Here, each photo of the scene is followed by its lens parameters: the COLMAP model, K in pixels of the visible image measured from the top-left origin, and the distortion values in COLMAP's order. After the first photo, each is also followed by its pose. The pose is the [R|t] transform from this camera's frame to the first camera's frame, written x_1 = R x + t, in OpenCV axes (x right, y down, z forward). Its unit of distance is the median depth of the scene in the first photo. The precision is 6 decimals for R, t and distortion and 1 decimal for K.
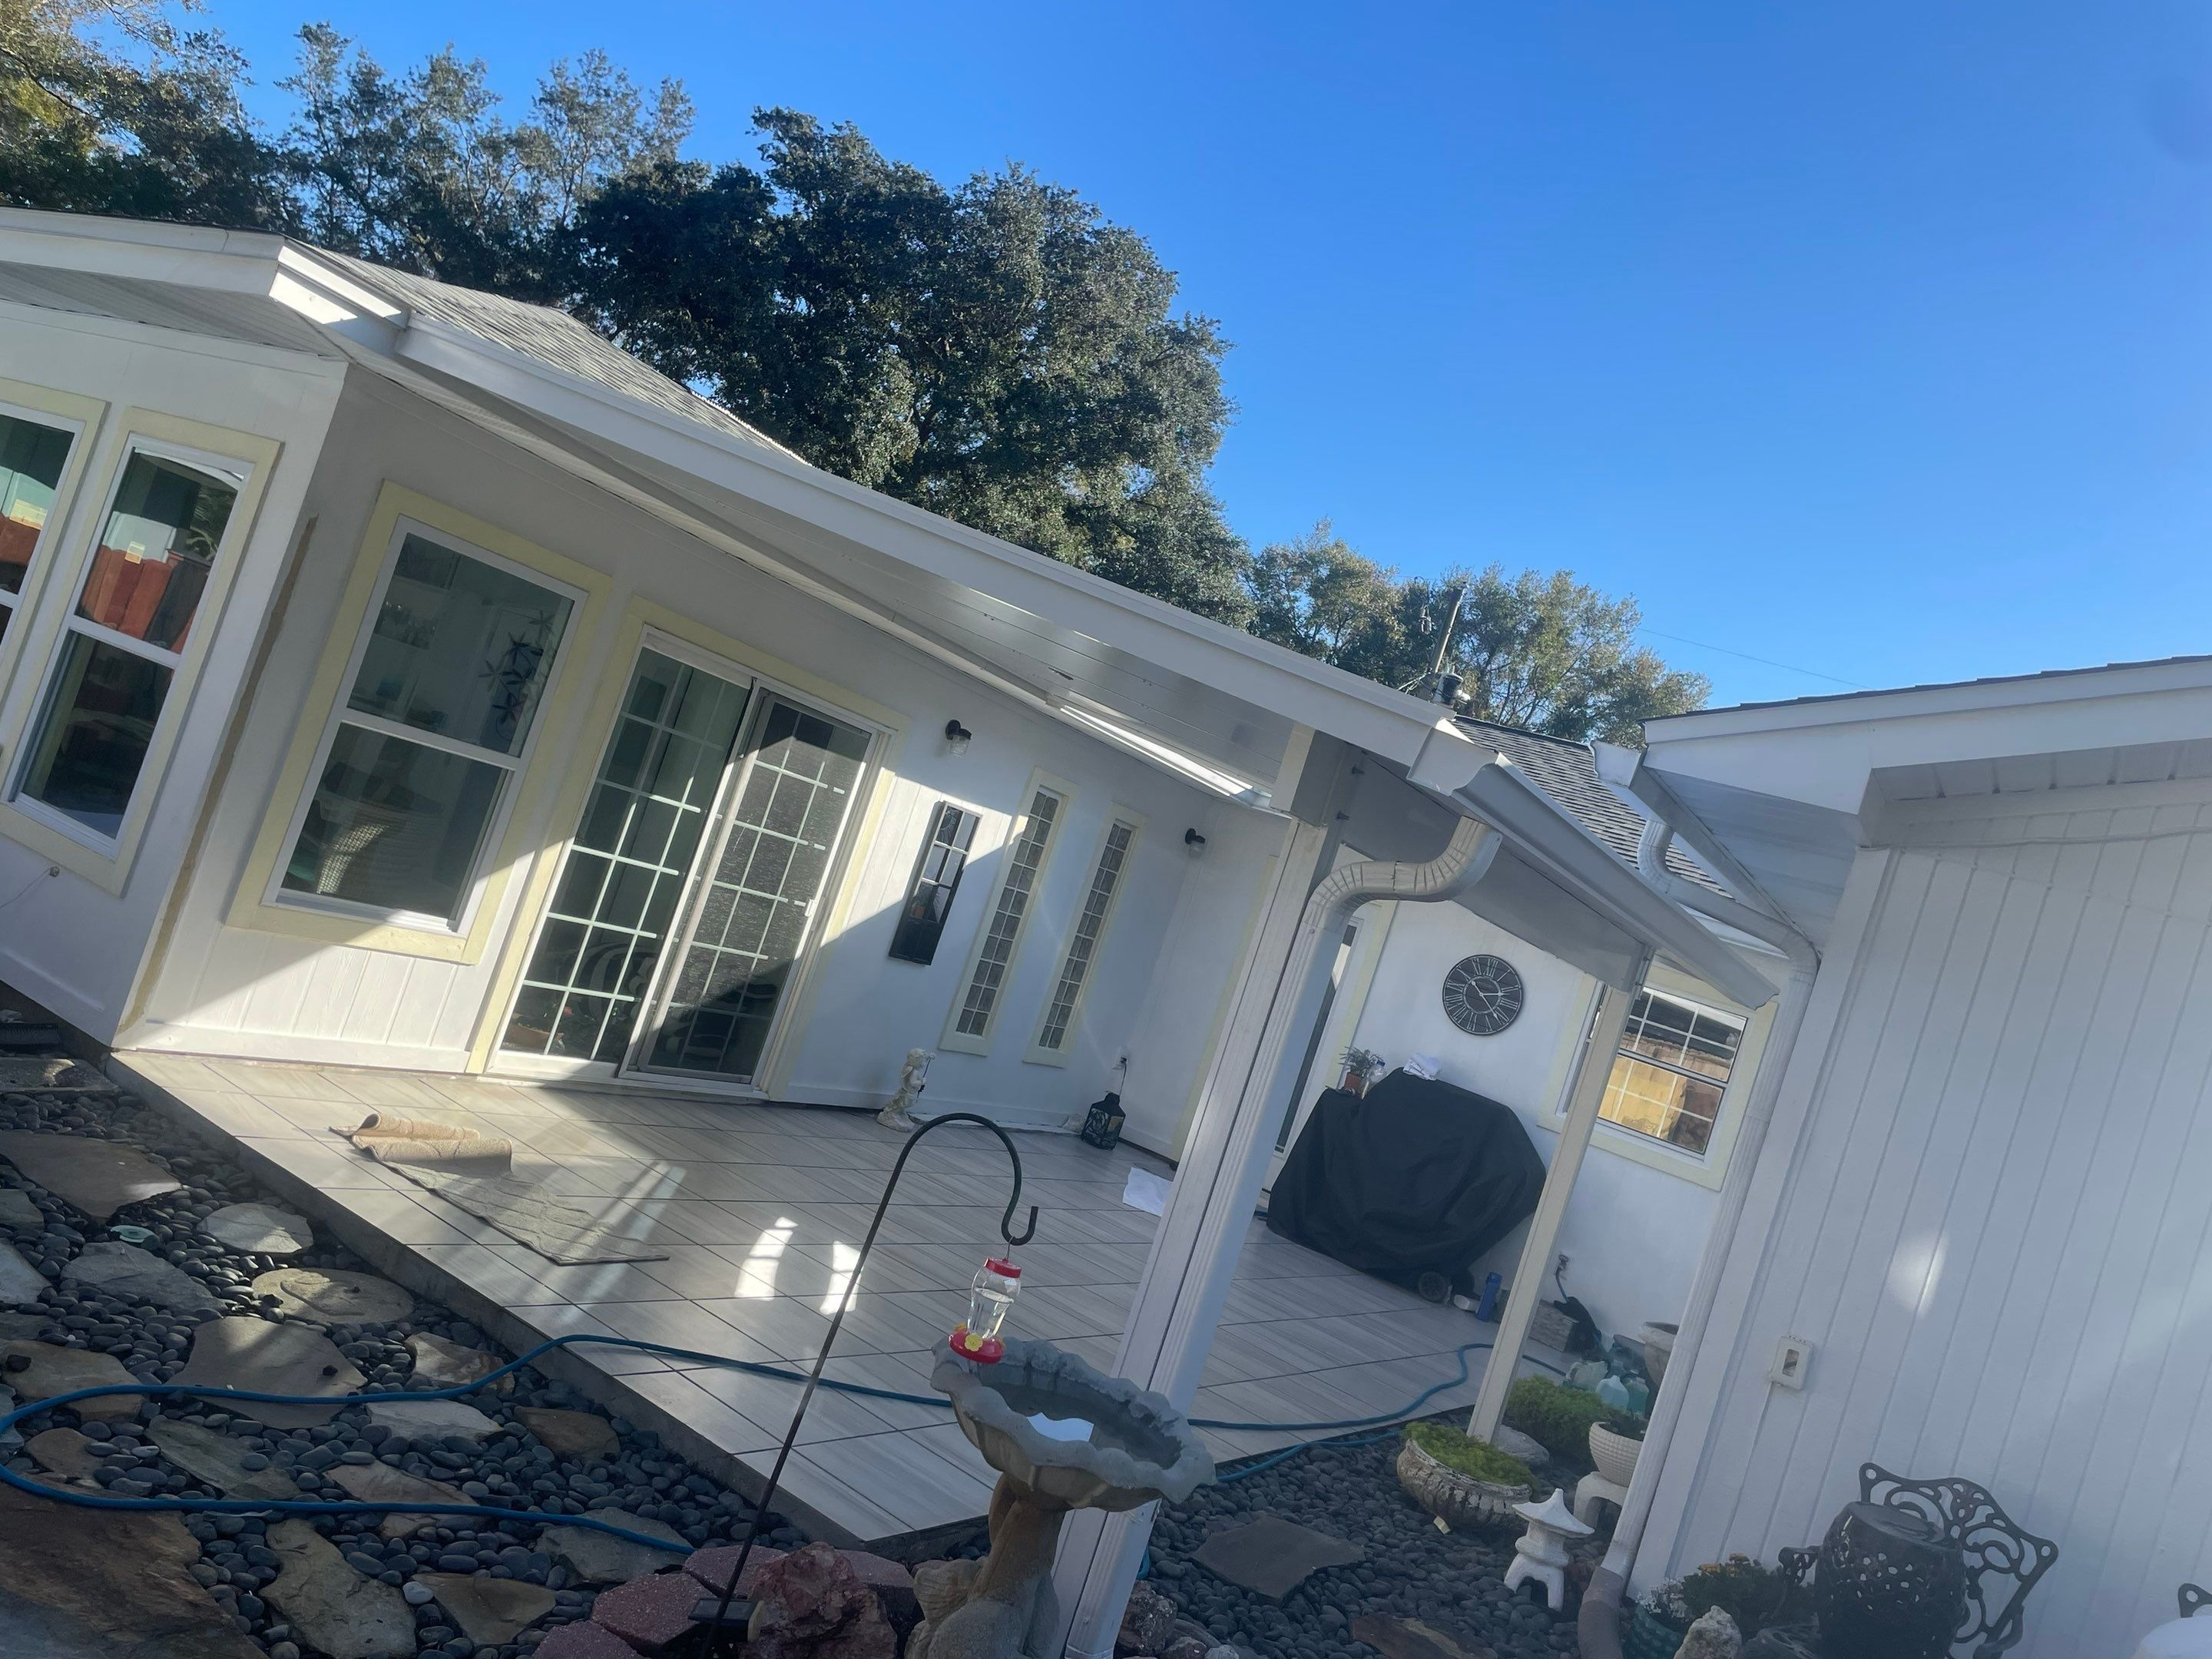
lens RADIAL K [[1635.2, 0, 1125.6], [0, 1635.2, 861.8], [0, 0, 1]] dist [0.114332, -0.142690]
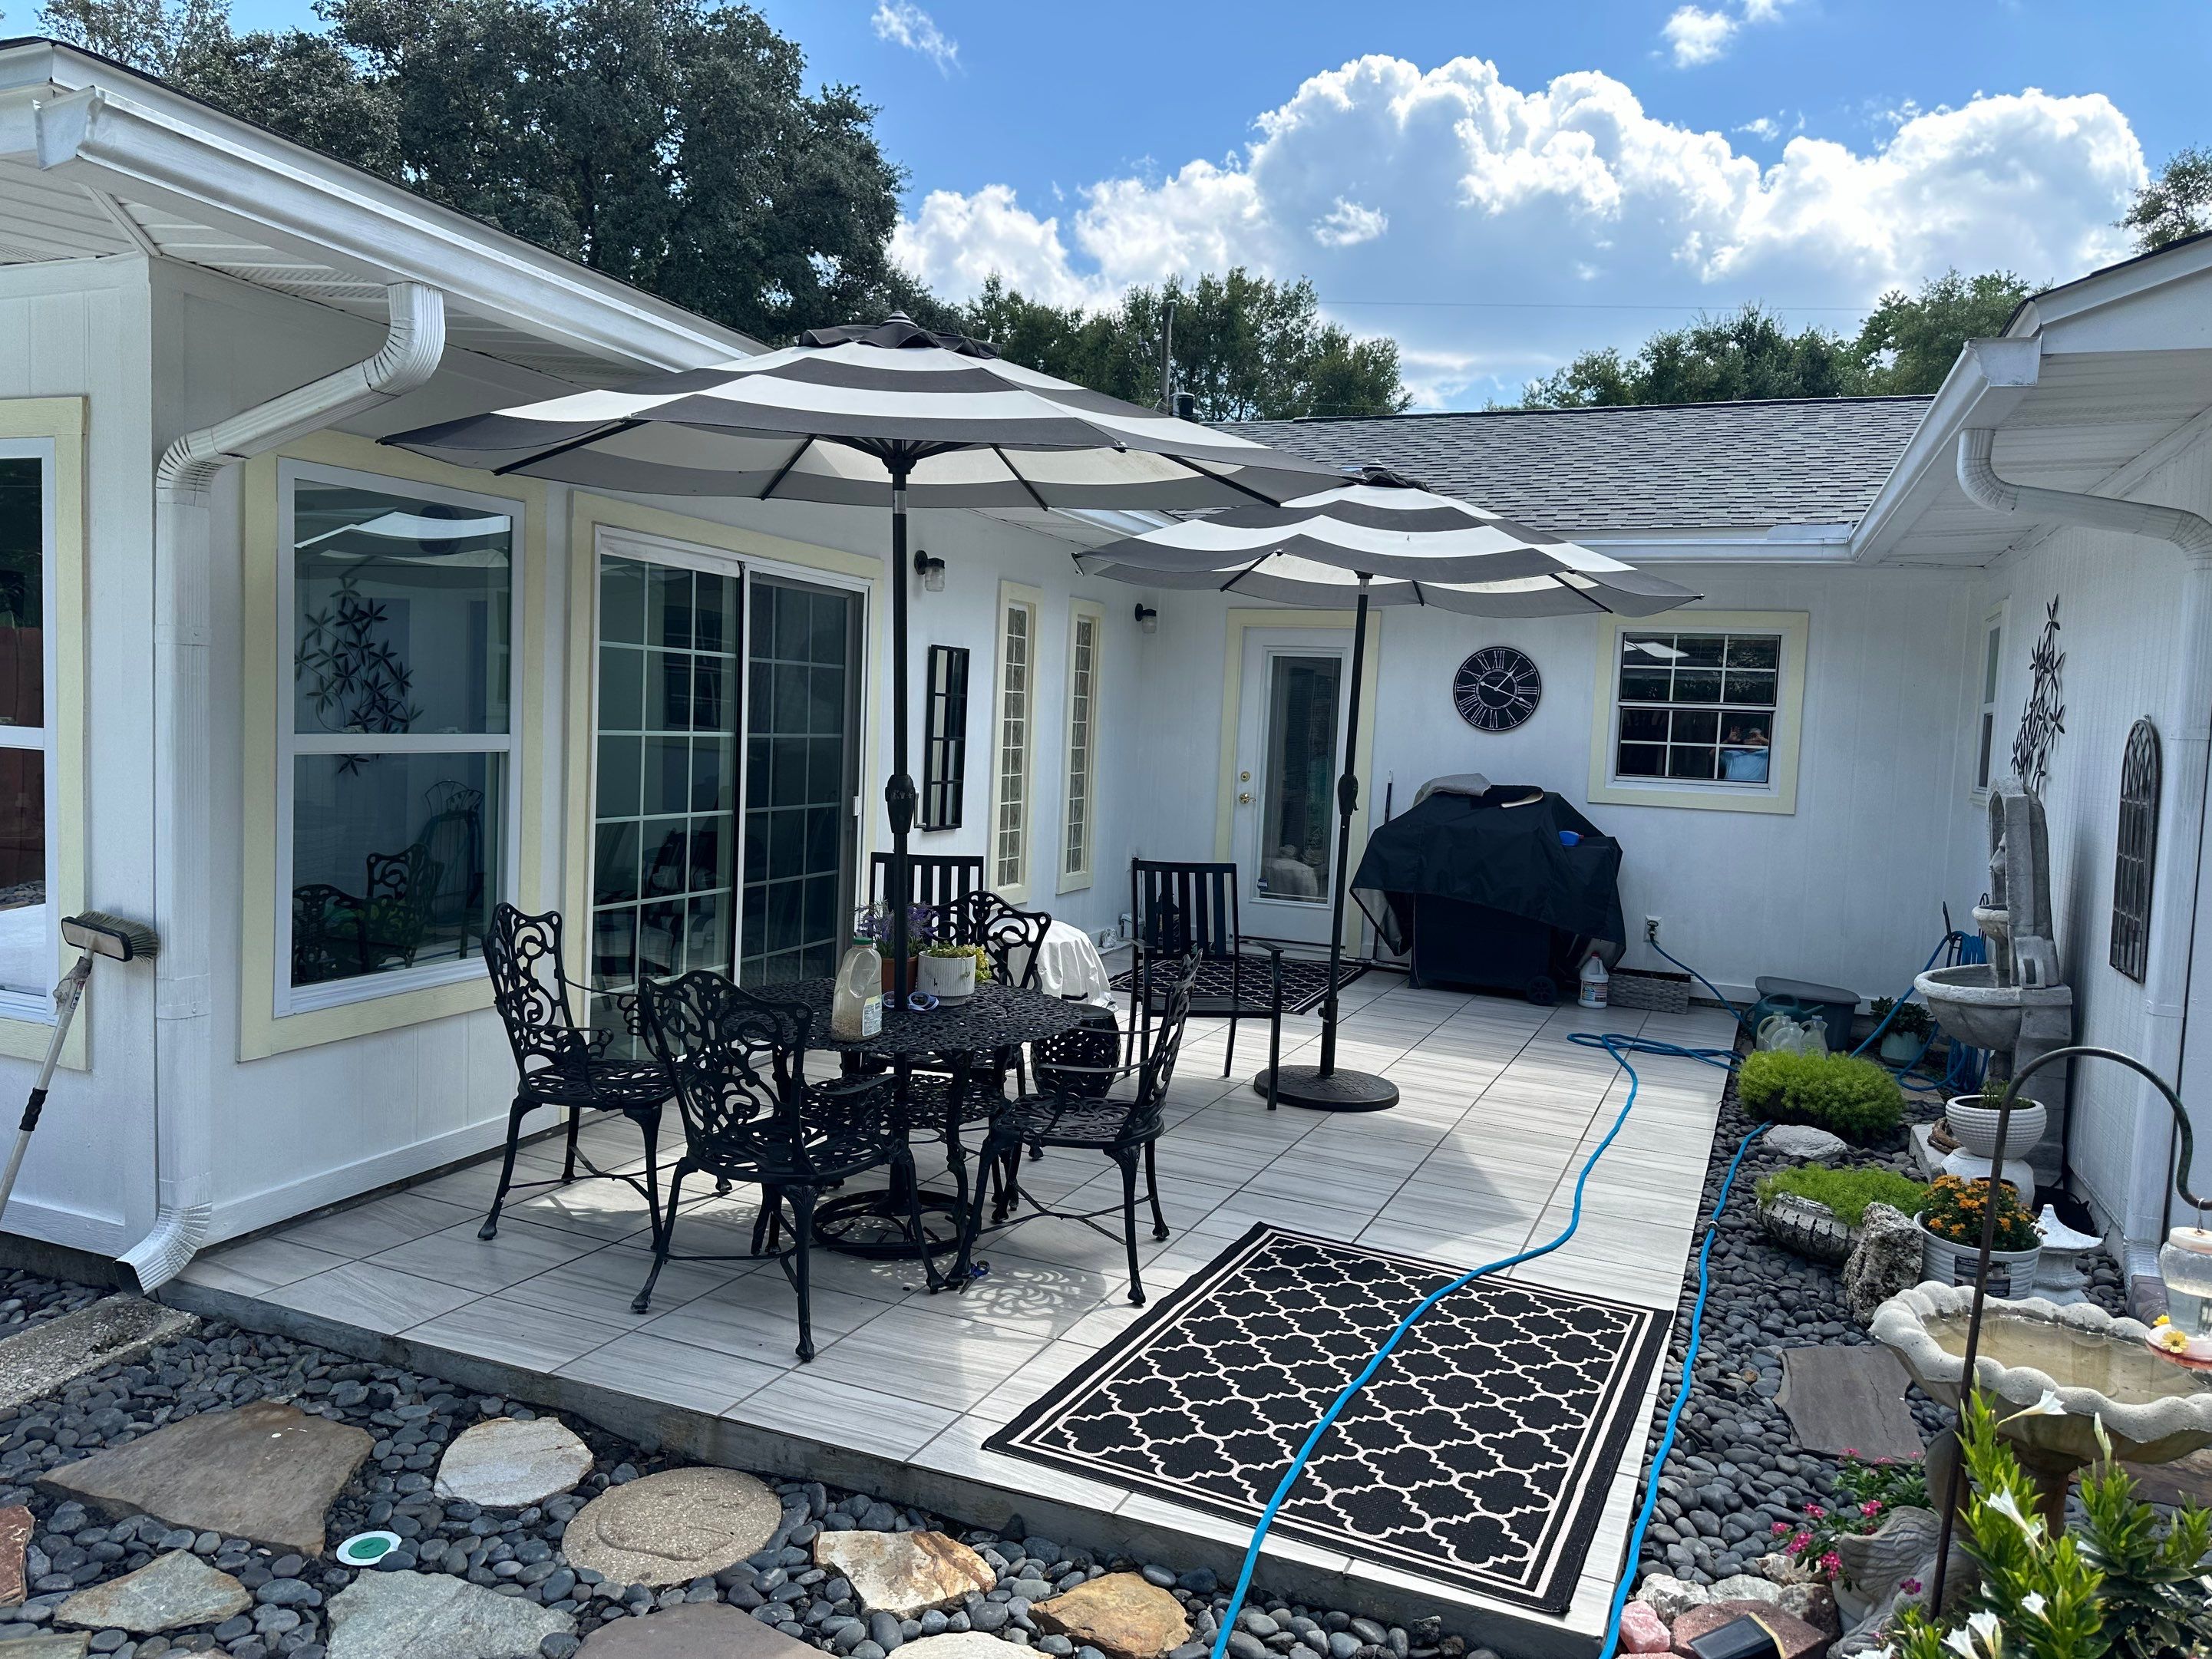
lens RADIAL K [[1516.9, 0, 1106.0], [0, 1516.9, 829.5], [0, 0, 1]] dist [0.088274, -0.077507]
pose [[0.950107, -0.286600, 0.123113, -0.120754], [0.267915, 0.951936, 0.148457, -0.031521], [-0.159743, -0.108067, 0.981226, 0.142412]]
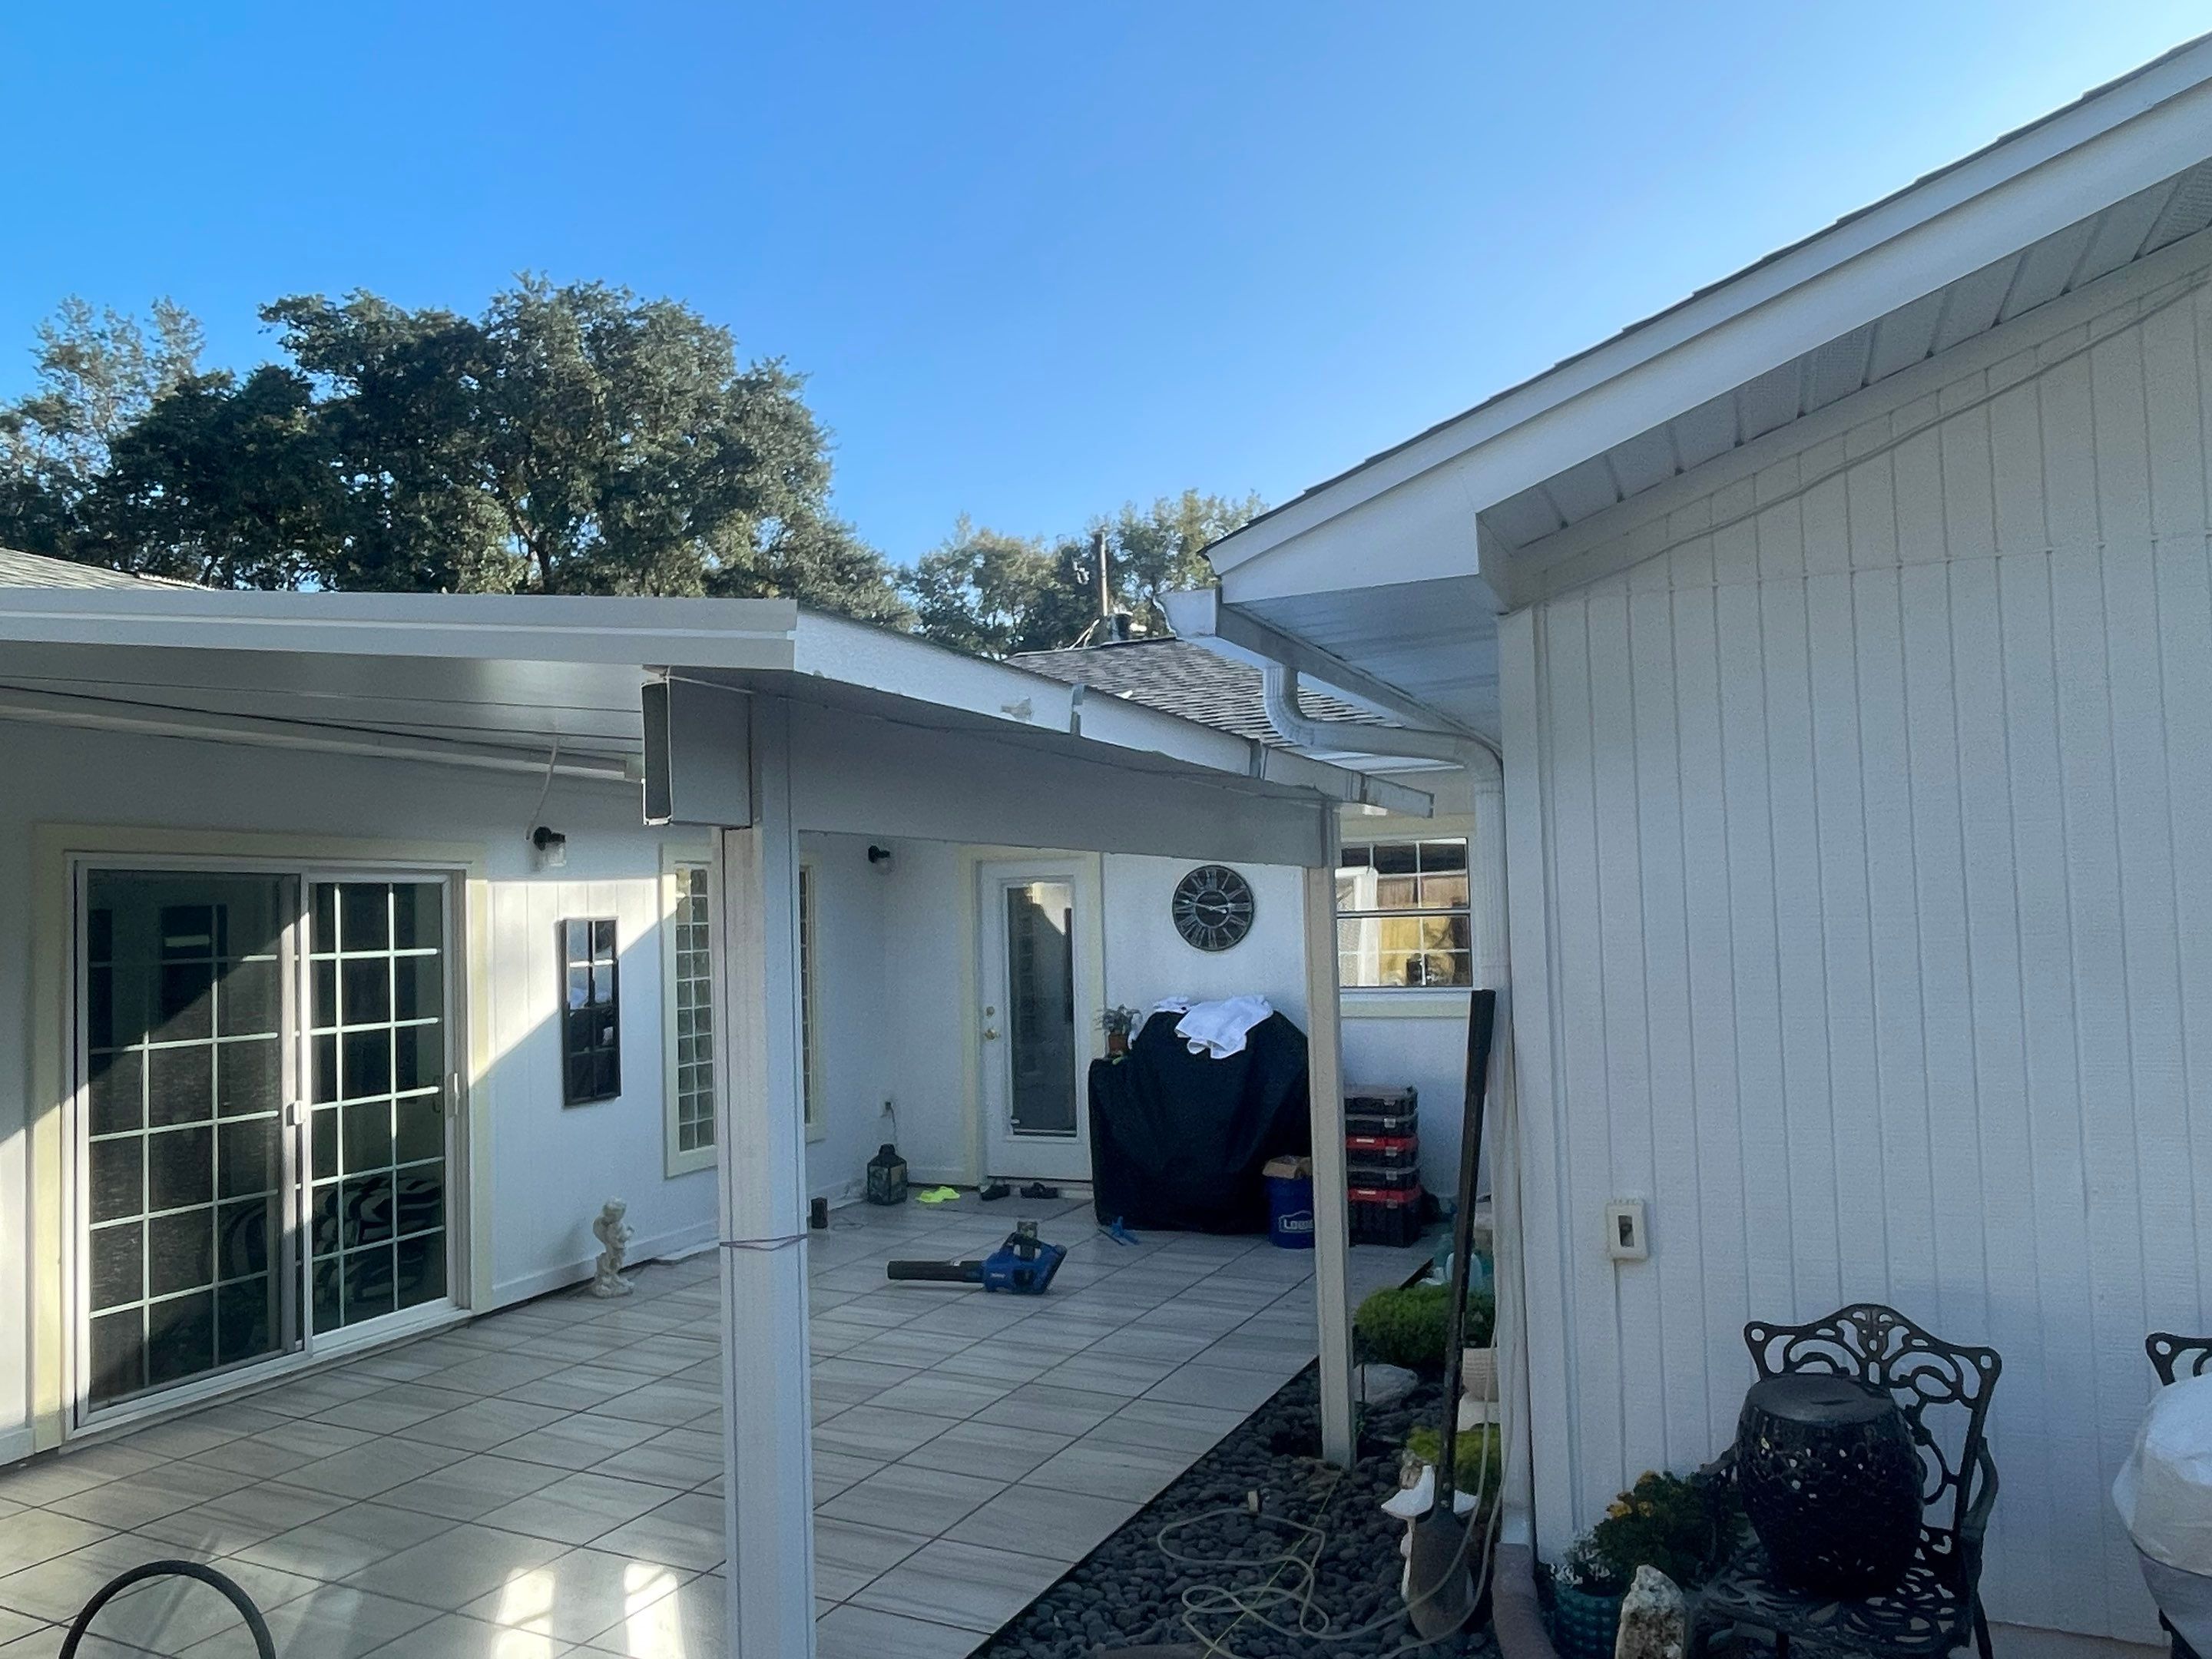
lens RADIAL K [[1529.4, 0, 1106.4], [0, 1529.4, 869.3], [0, 0, 1]] dist [-0.005990, -0.001787]
pose [[0.931355, -0.343703, 0.120191, 0.057084], [0.342003, 0.939041, 0.035151, 0.007466], [-0.124945, 0.008368, 0.992128, 0.123121]]
